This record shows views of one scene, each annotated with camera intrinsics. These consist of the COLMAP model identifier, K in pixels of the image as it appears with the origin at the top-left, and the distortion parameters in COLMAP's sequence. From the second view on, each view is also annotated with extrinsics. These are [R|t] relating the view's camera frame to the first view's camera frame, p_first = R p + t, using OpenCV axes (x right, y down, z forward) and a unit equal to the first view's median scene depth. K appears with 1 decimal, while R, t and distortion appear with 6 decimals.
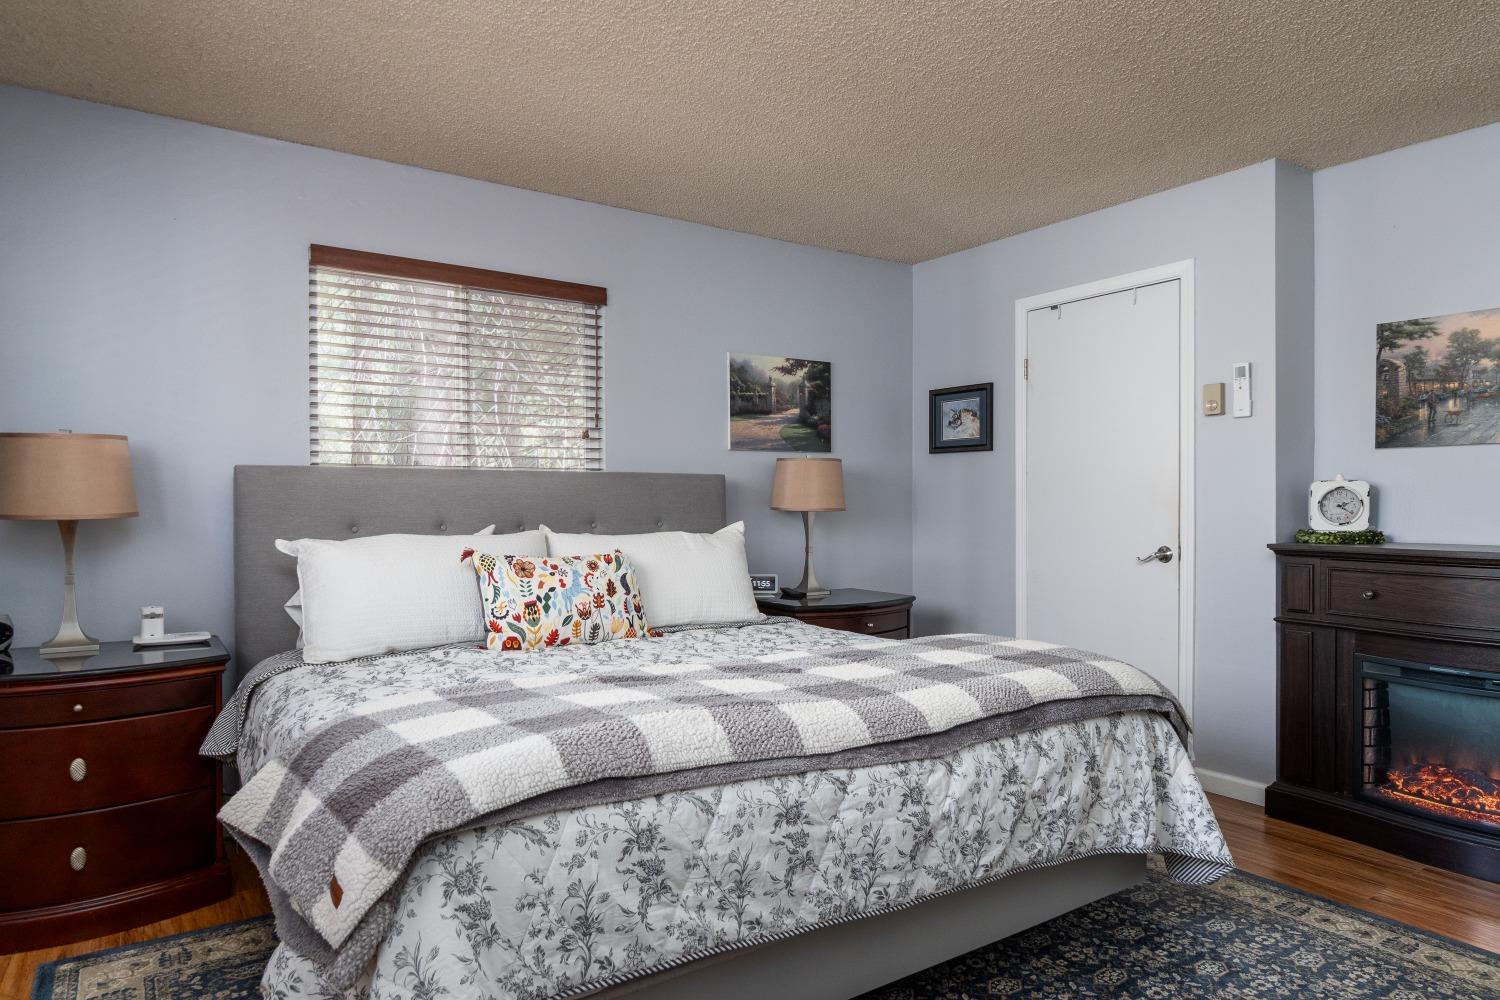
lens RADIAL K [[918.5, 0, 743.0], [0, 918.5, 509.3], [0, 0, 1]] dist [-0.004888, 0.003170]
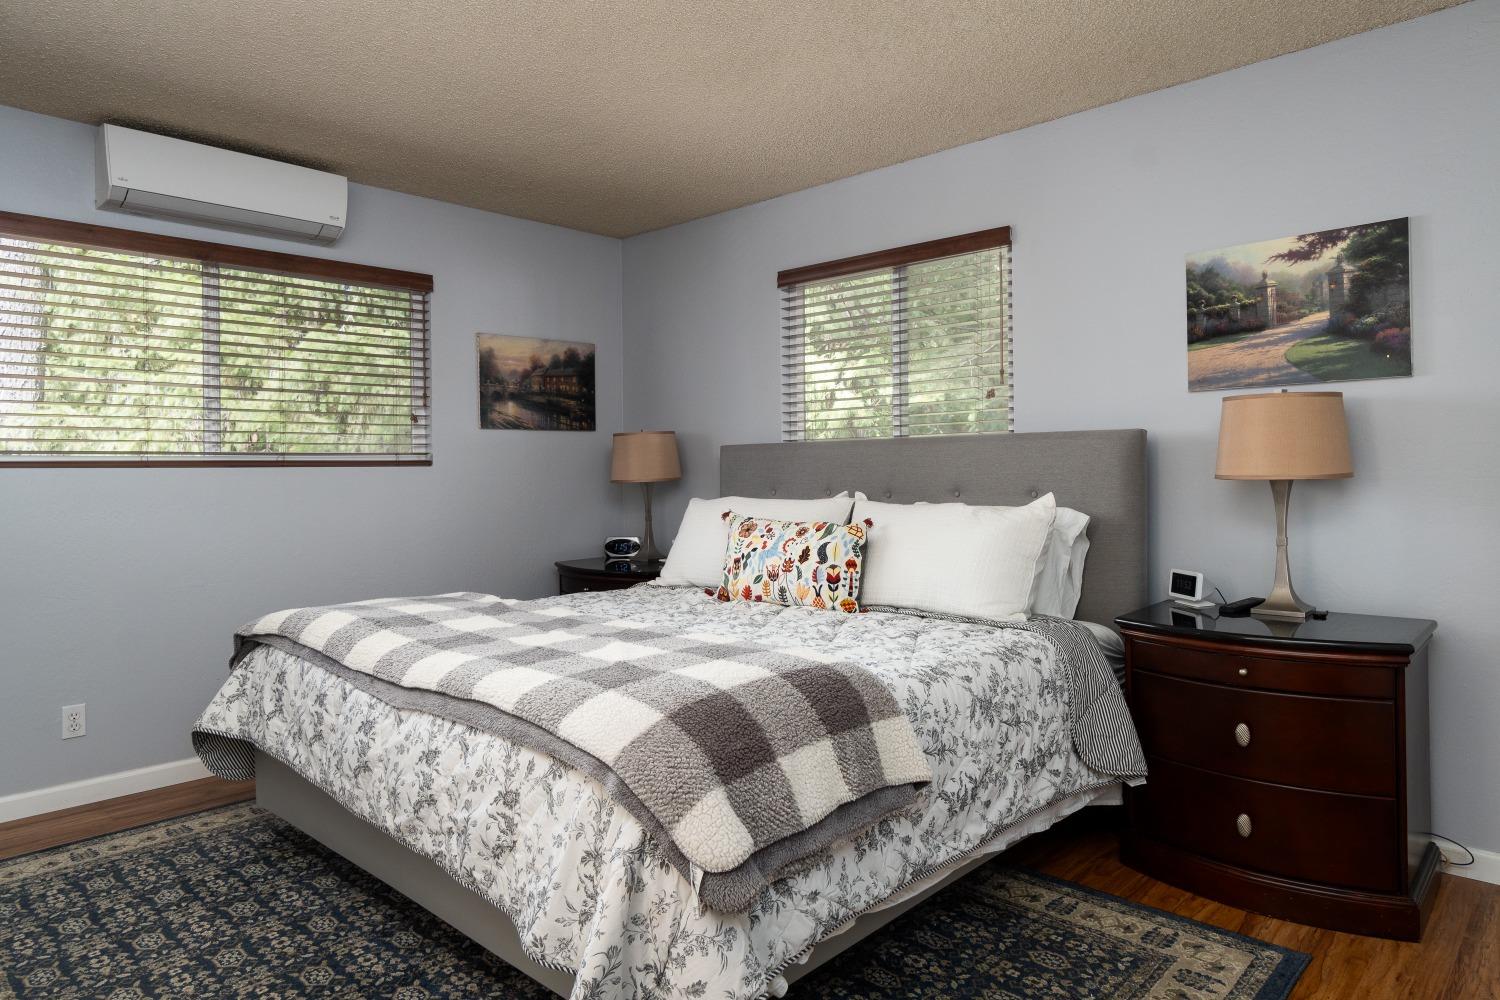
lens RADIAL K [[918.5, 0, 744.4], [0, 918.5, 485.4], [0, 0, 1]] dist [-0.004888, 0.003170]
pose [[0.223016, 0.010430, -0.974759, 0.813567], [0.002779, 0.999932, 0.011336, -0.002749], [0.974811, -0.005237, 0.222972, 0.693057]]
